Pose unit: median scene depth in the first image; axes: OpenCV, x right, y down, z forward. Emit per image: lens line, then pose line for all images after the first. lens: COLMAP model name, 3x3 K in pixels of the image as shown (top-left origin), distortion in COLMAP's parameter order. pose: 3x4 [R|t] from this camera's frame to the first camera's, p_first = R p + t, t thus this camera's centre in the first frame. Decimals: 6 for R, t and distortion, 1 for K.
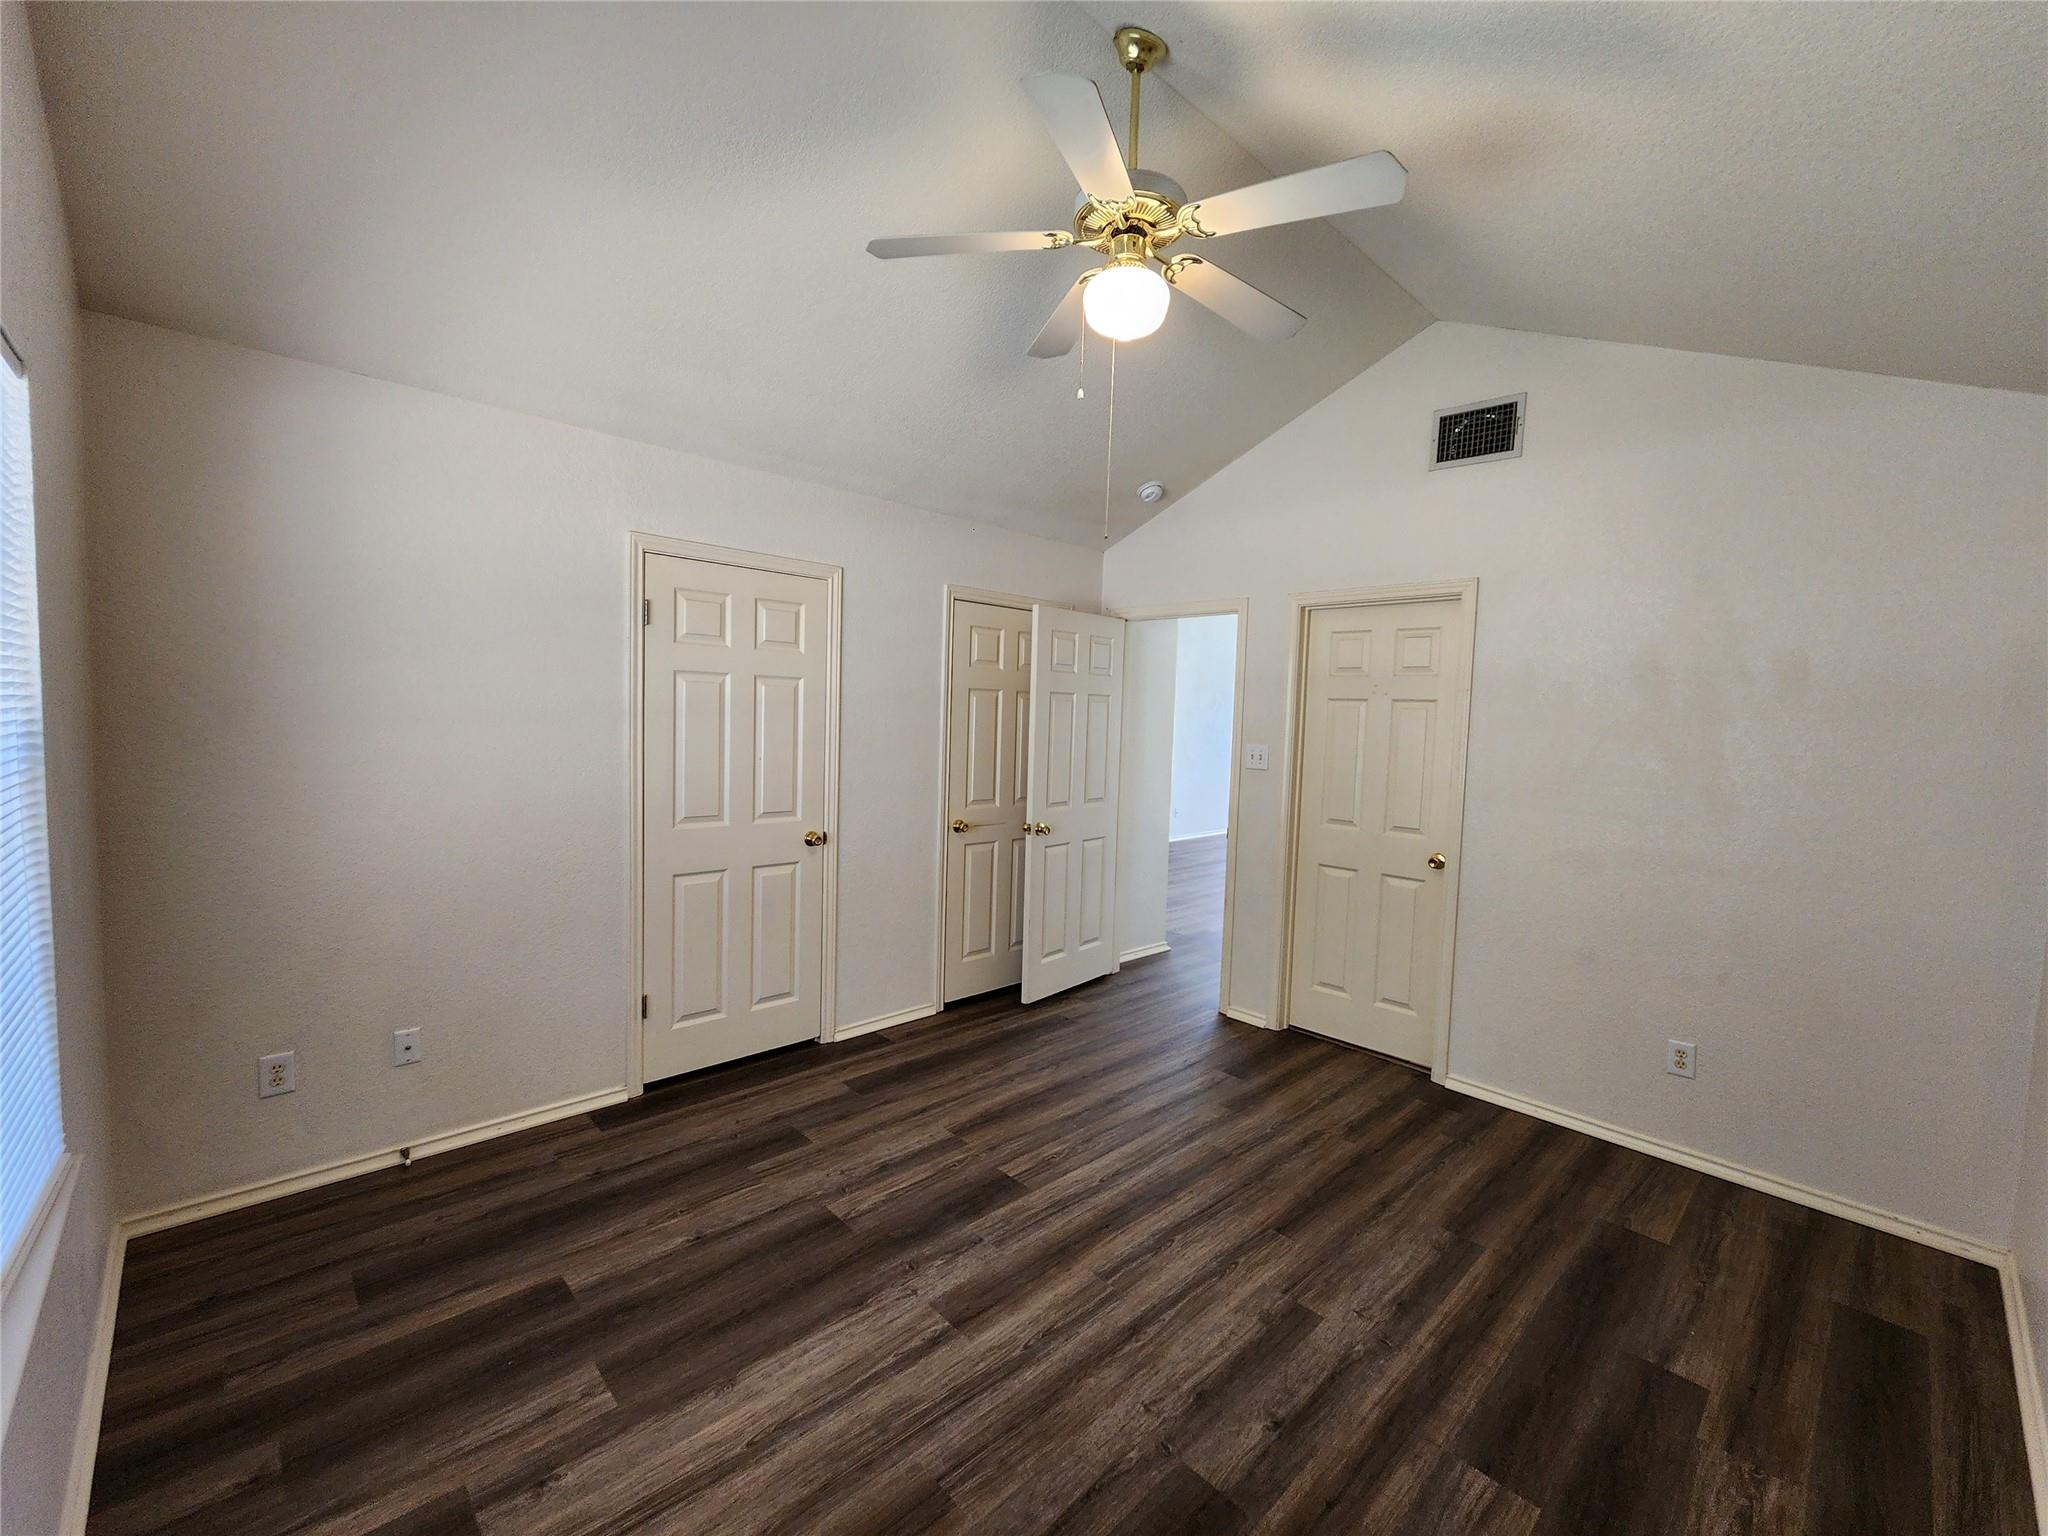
lens RADIAL K [[841.2, 0, 1023.2], [0, 841.2, 768.1], [0, 0, 1]] dist [-0.005782, -0.000044]
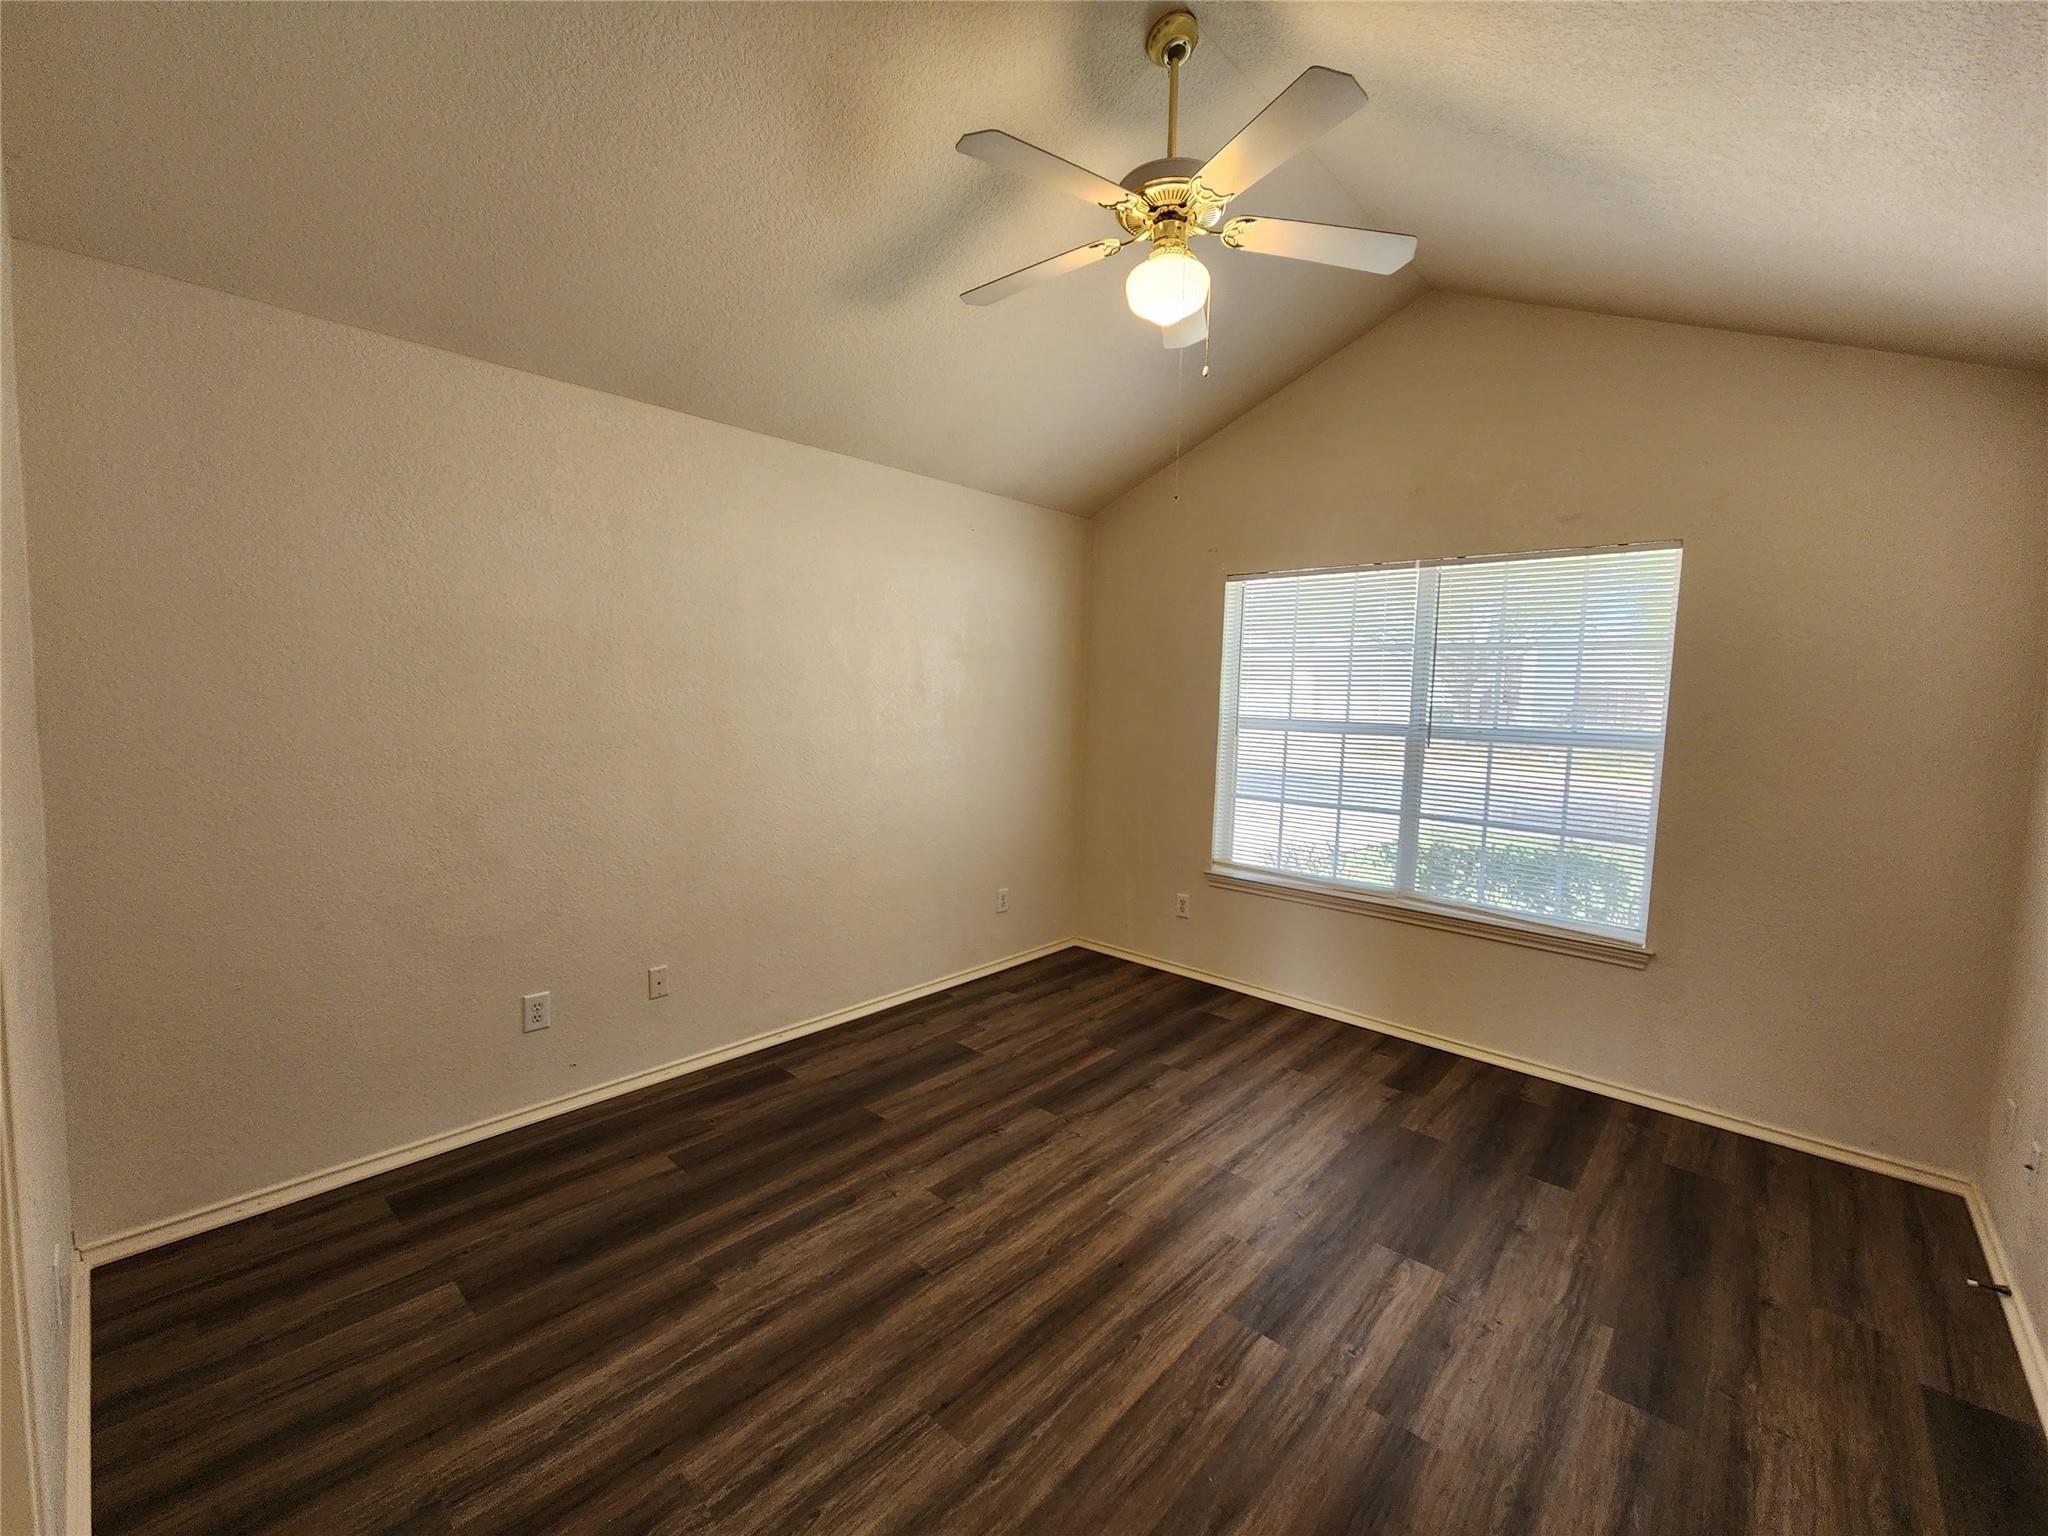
lens RADIAL K [[841.2, 0, 1025.8], [0, 841.2, 764.9], [0, 0, 1]] dist [-0.005782, -0.000044]
pose [[-0.995366, -0.052463, -0.080582, 0.333907], [-0.064264, 0.986344, 0.151644, -0.111806], [0.071525, 0.156119, -0.985145, 1.993509]]
